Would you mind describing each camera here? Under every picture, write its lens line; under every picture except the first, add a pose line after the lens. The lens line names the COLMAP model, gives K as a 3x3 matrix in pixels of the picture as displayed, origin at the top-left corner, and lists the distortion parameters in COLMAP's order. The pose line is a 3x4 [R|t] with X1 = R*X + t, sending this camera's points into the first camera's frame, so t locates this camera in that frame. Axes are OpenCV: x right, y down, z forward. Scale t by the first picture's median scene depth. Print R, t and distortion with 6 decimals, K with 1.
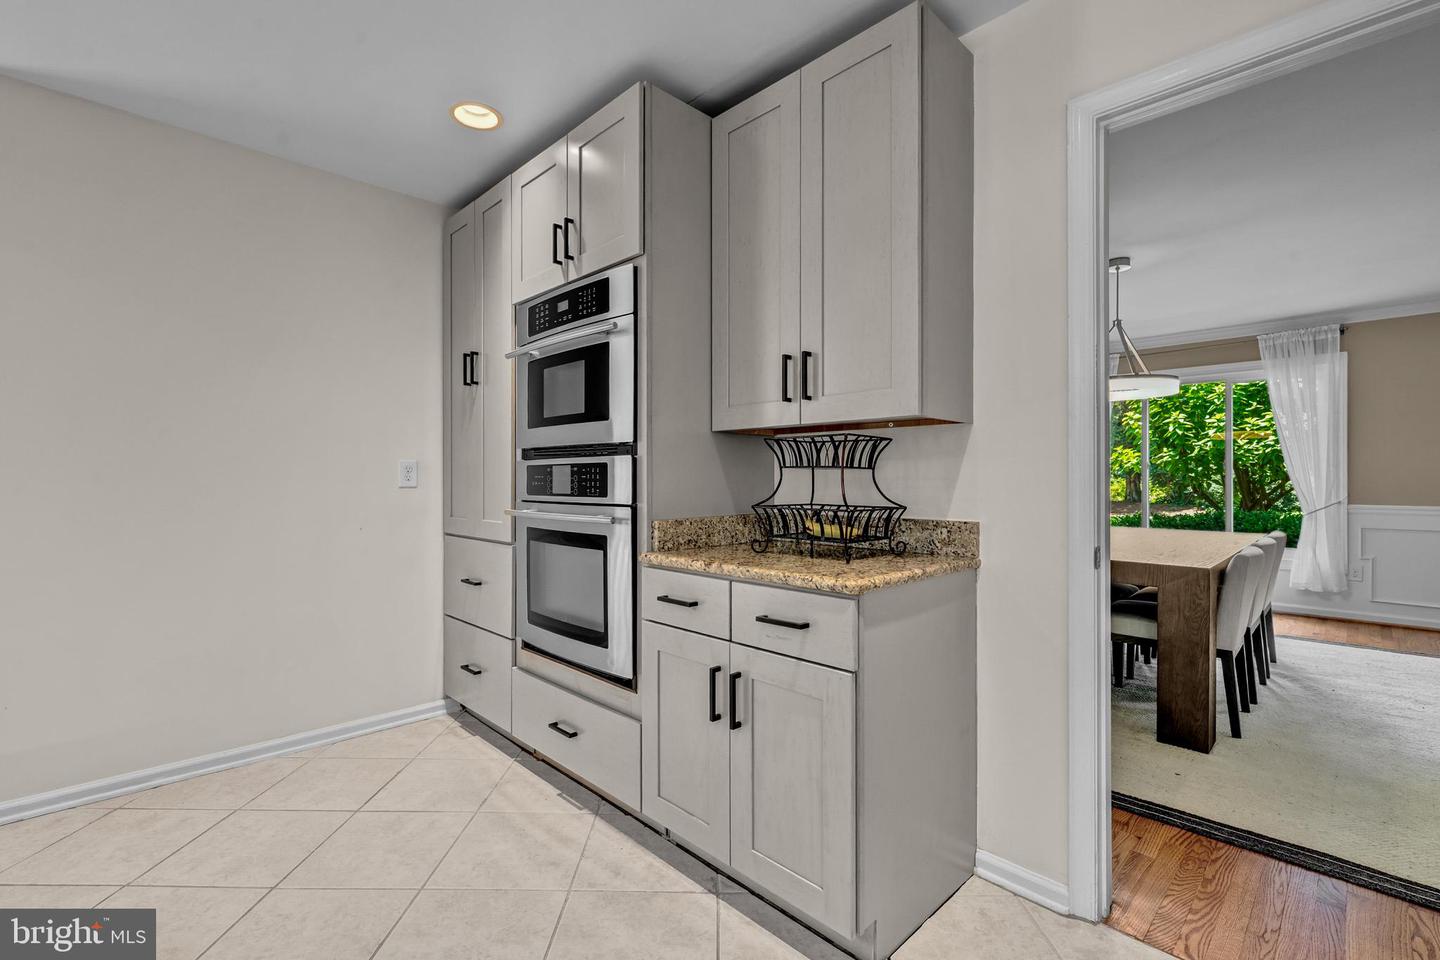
lens RADIAL K [[632.6, 0, 708.6], [0, 632.6, 477.7], [0, 0, 1]] dist [0.000435, -0.000264]
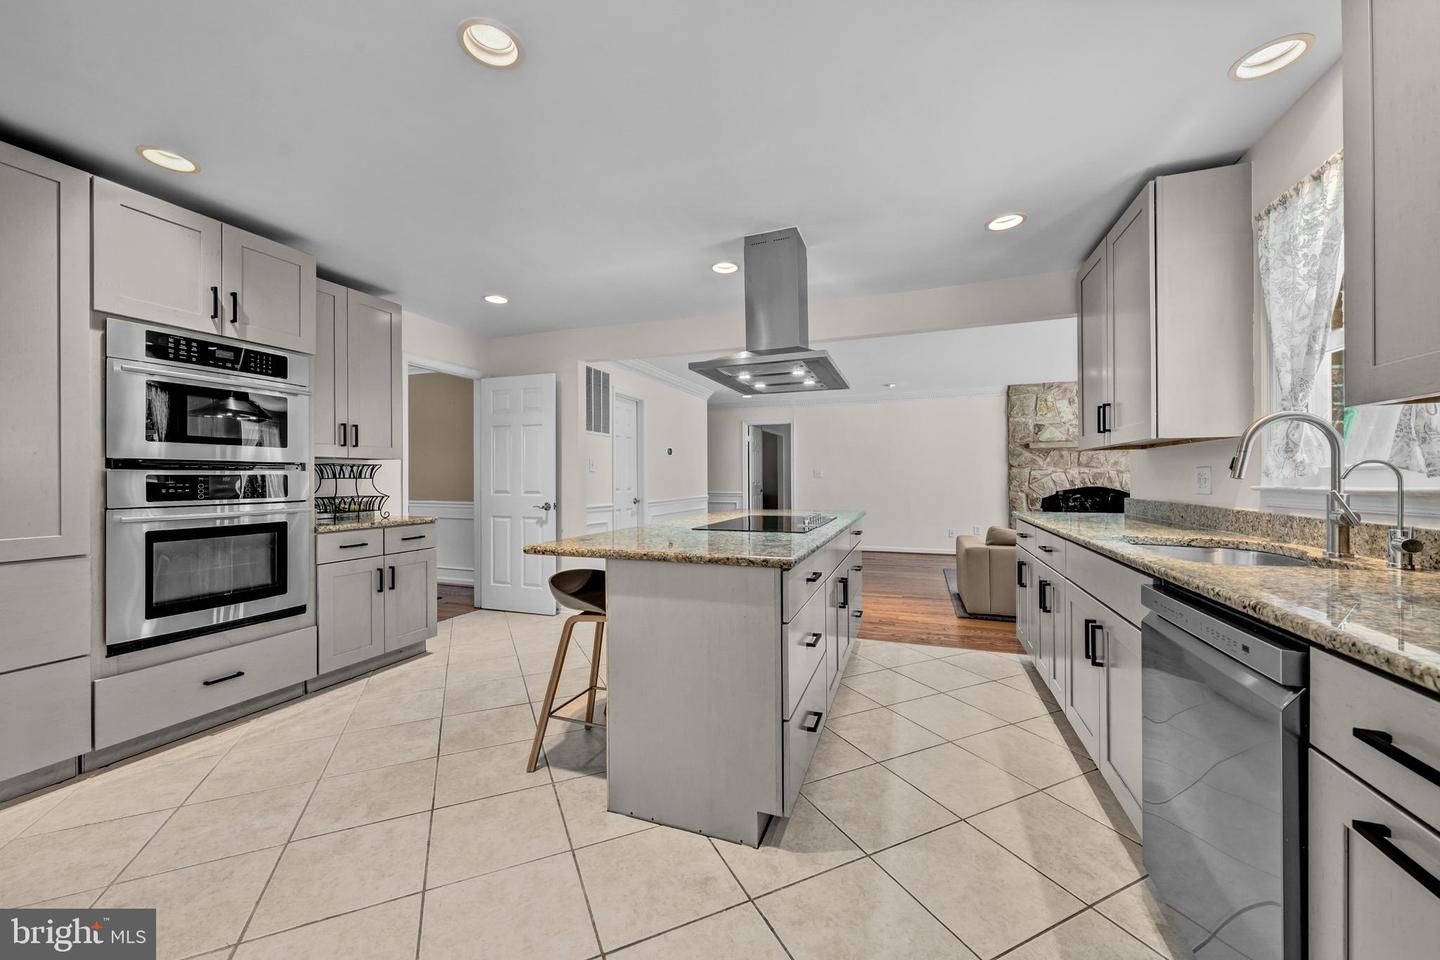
lens RADIAL K [[539.9, 0, 718.8], [0, 539.9, 476.8], [0, 0, 1]] dist [-0.000013, -0.000002]
pose [[-0.433237, 0.002590, 0.901276, -1.837772], [0.002574, 0.999995, -0.001637, -0.014792], [-0.901276, 0.001610, -0.433242, 0.616124]]
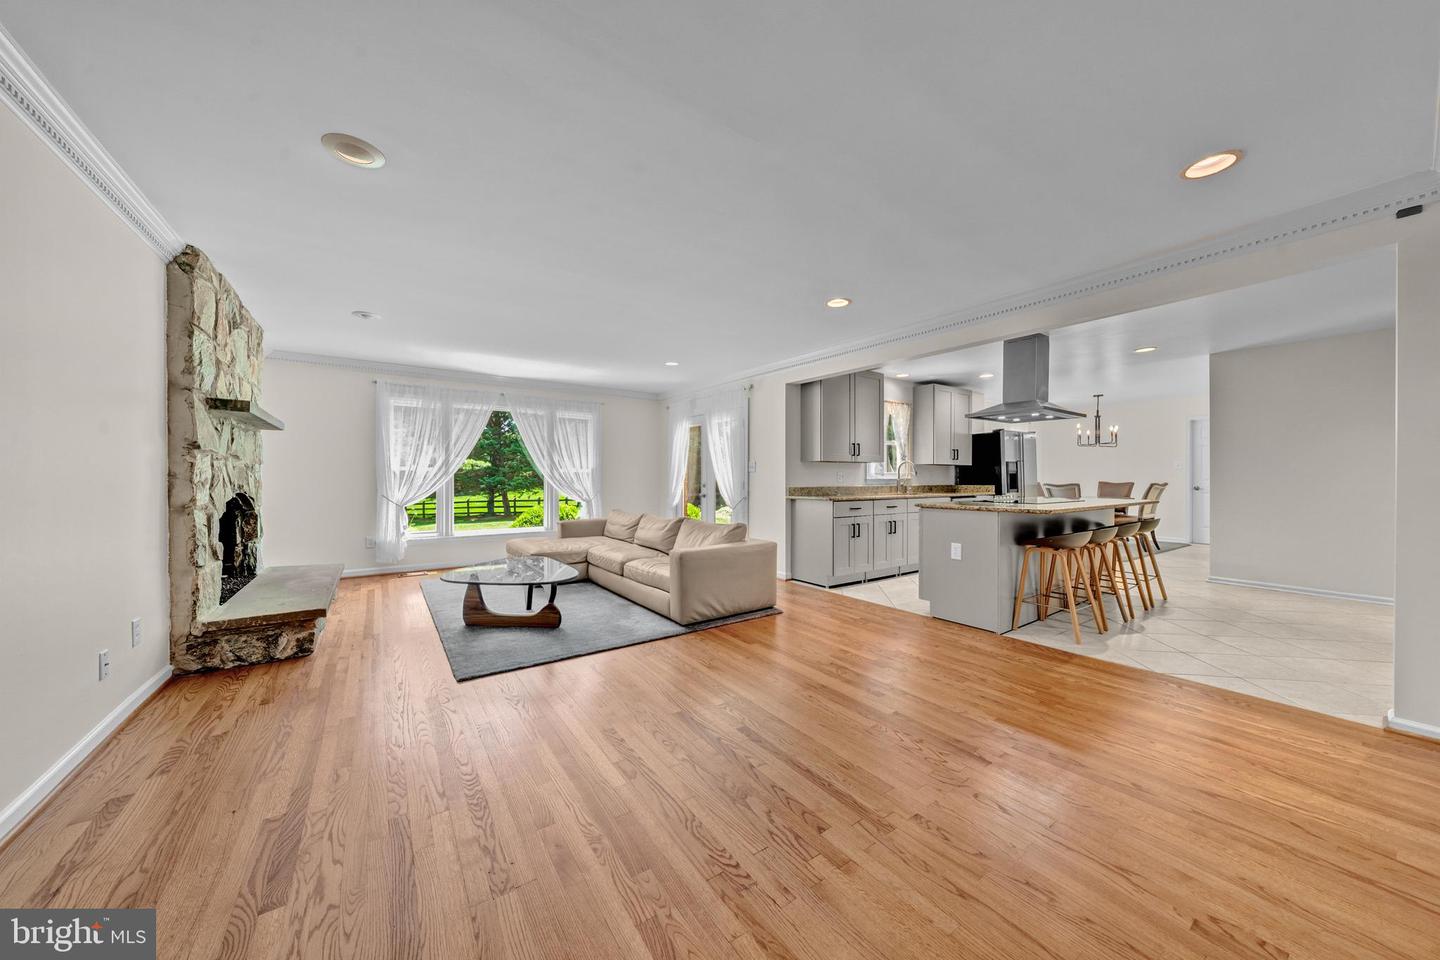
lens RADIAL K [[492.2, 0, 715.0], [0, 492.2, 477.8], [0, 0, 1]] dist [0.000496, 0.000009]
pose [[-0.158773, -0.000748, -0.987315, 1.781648], [0.001942, 0.999998, -0.001070, 0.000699], [0.987313, -0.002087, -0.158772, -1.164290]]
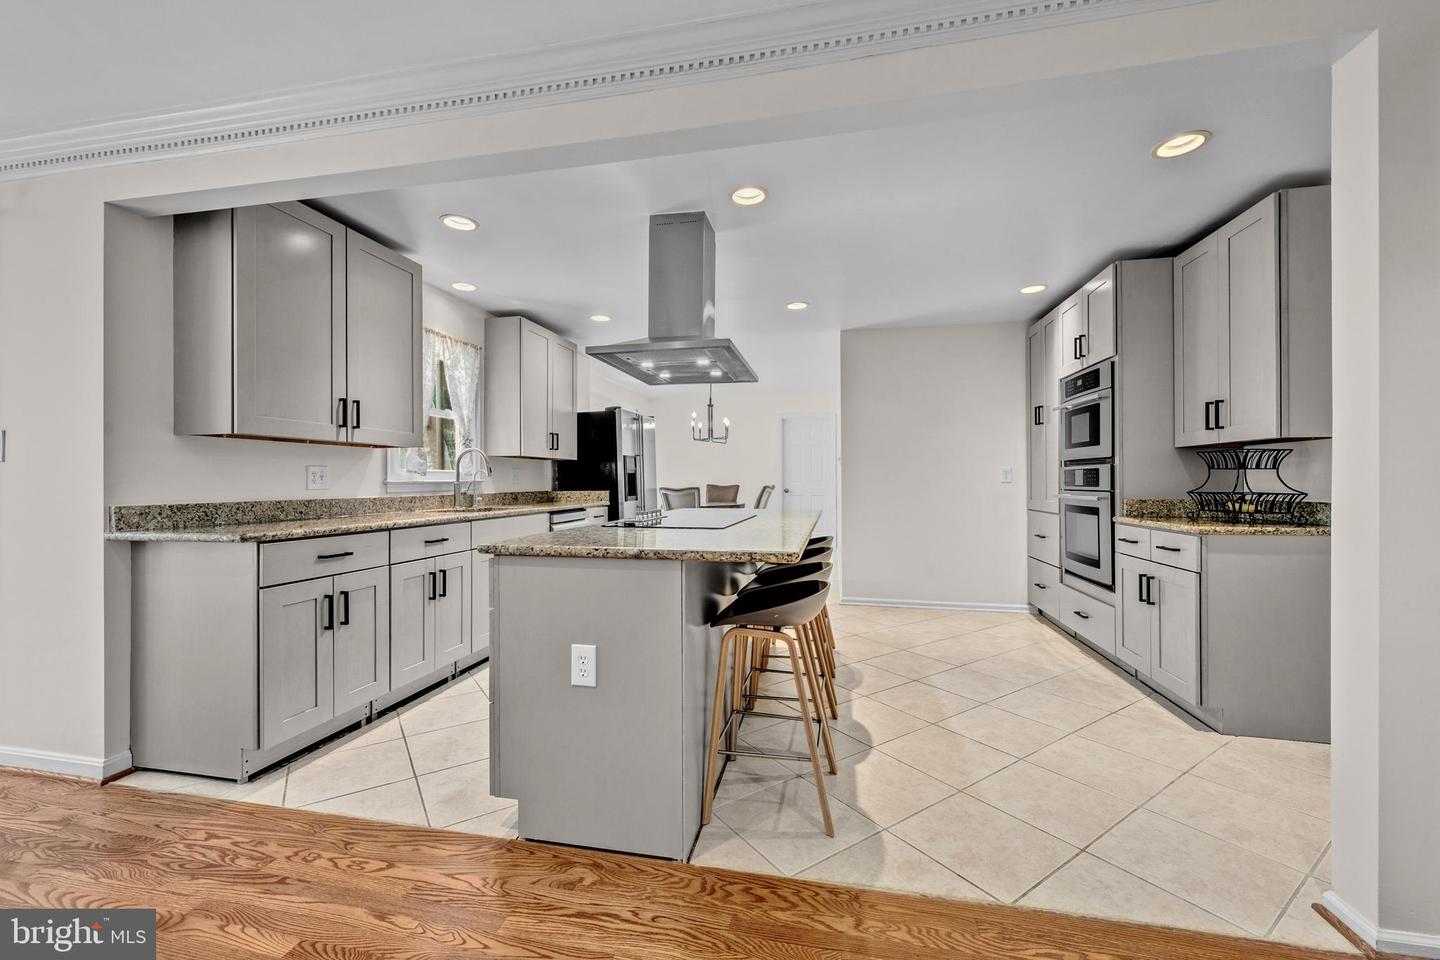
lens RADIAL K [[575.8, 0, 720.0], [0, 575.8, 480.0], [0, 0, 1]] dist [-0.000681, 0.000000]
pose [[0.563596, -0.003230, -0.826044, 0.608015], [0.005099, 0.999987, -0.000431, 0.005947], [0.826035, -0.003969, 0.563605, -0.869386]]
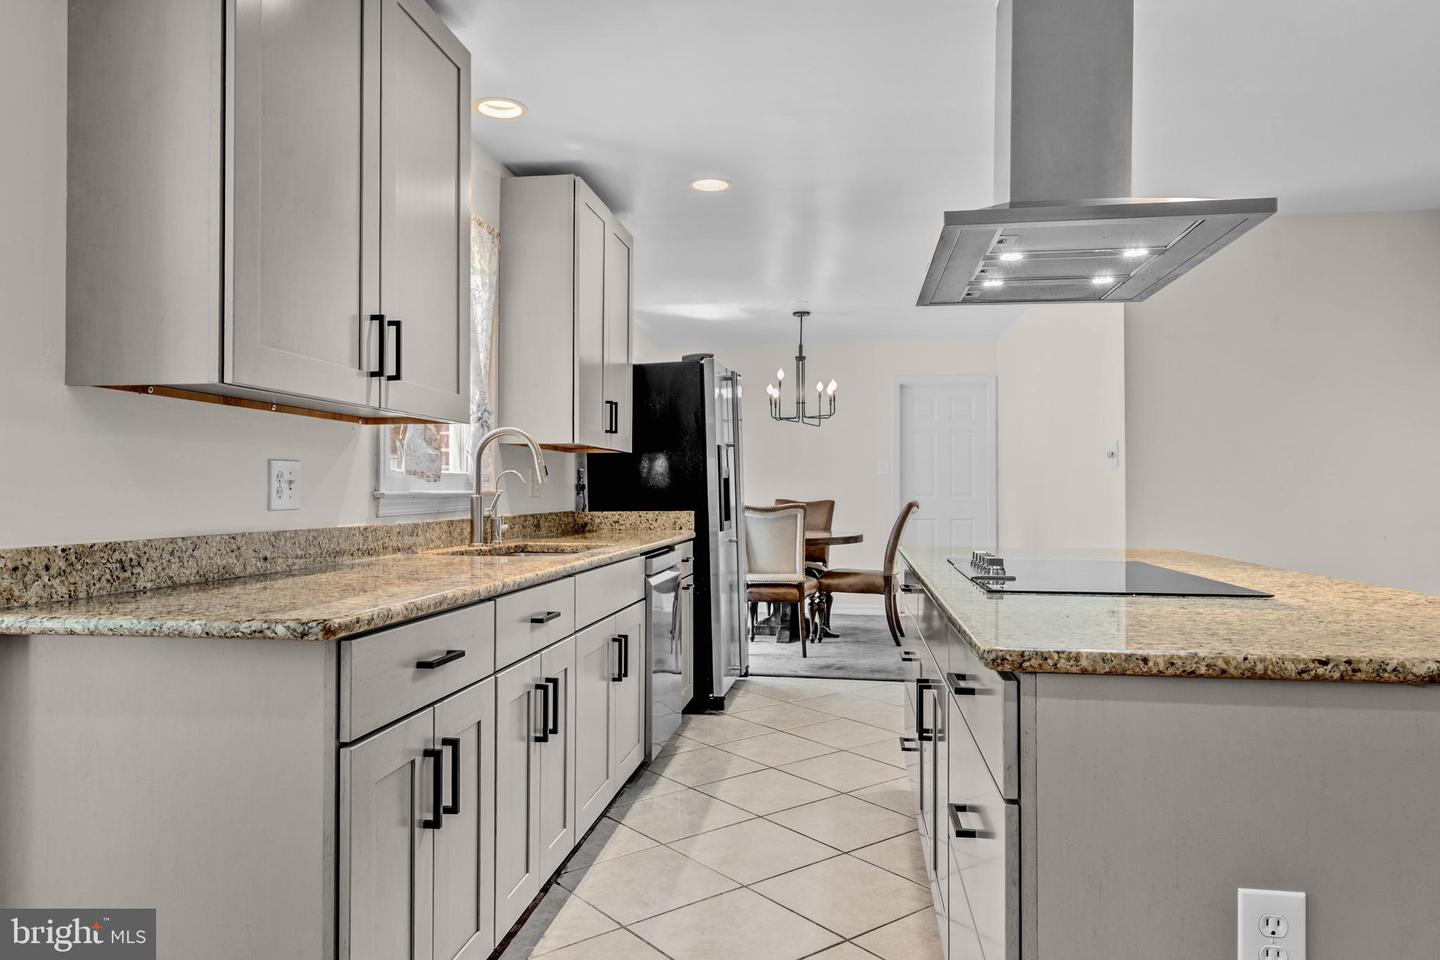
lens RADIAL K [[957.9, 0, 720.0], [0, 957.9, 480.0], [0, 0, 1]] dist [0.004467, 0.001003]
pose [[0.617486, -0.009939, -0.786519, 0.035205], [0.001101, 0.999930, -0.011771, 0.002819], [0.786581, 0.006403, 0.617453, -1.196093]]
